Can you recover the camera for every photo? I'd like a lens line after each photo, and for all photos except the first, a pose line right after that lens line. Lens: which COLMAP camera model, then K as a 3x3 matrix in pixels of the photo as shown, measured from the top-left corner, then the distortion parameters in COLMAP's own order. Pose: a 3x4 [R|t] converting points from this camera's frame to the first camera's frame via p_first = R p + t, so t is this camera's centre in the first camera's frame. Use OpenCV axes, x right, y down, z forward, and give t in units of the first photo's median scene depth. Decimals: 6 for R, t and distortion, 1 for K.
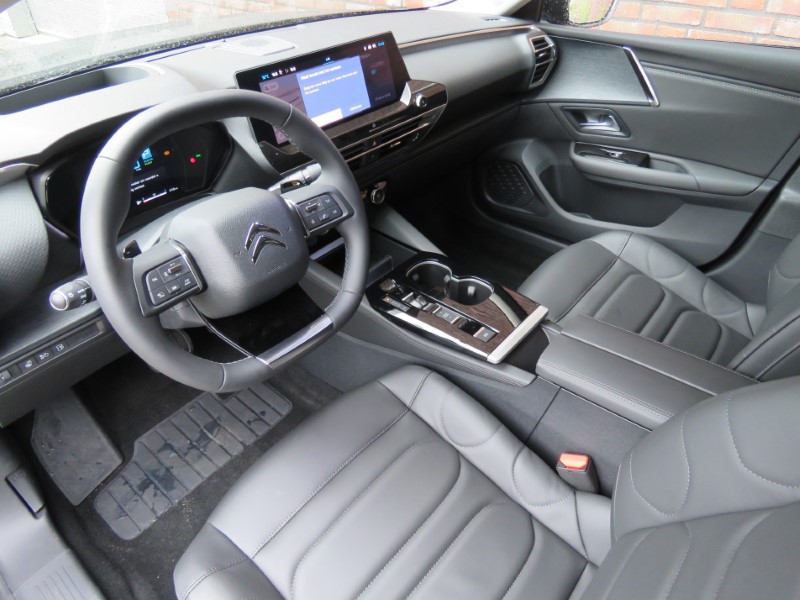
lens RADIAL K [[573.6, 0, 400.0], [0, 573.6, 300.0], [0, 0, 1]] dist [-0.002226, 0.000848]
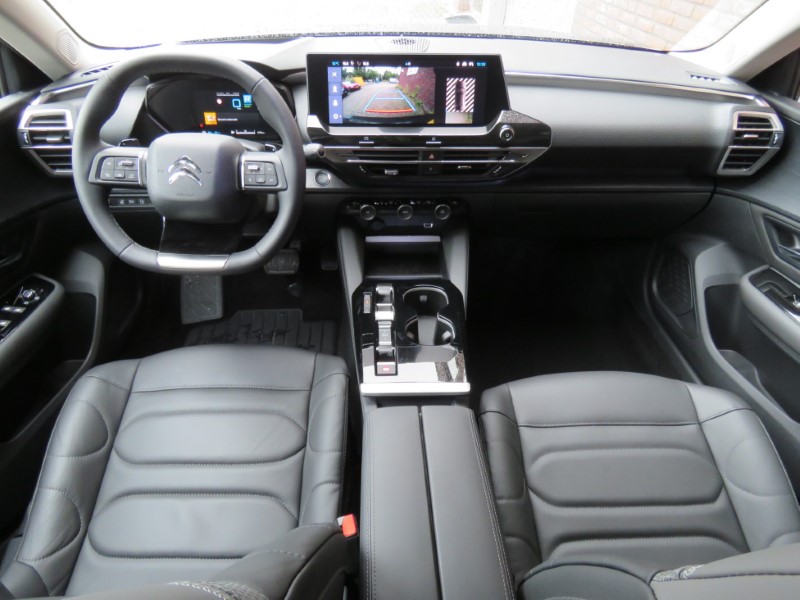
lens RADIAL K [[552.2, 0, 400.0], [0, 552.2, 300.0], [0, 0, 1]] dist [0.002480, -0.000742]
pose [[0.640880, 0.464900, -0.610853, 0.608818], [-0.471156, 0.866457, 0.165116, -0.181825], [0.606041, 0.181988, 0.774335, 0.252049]]
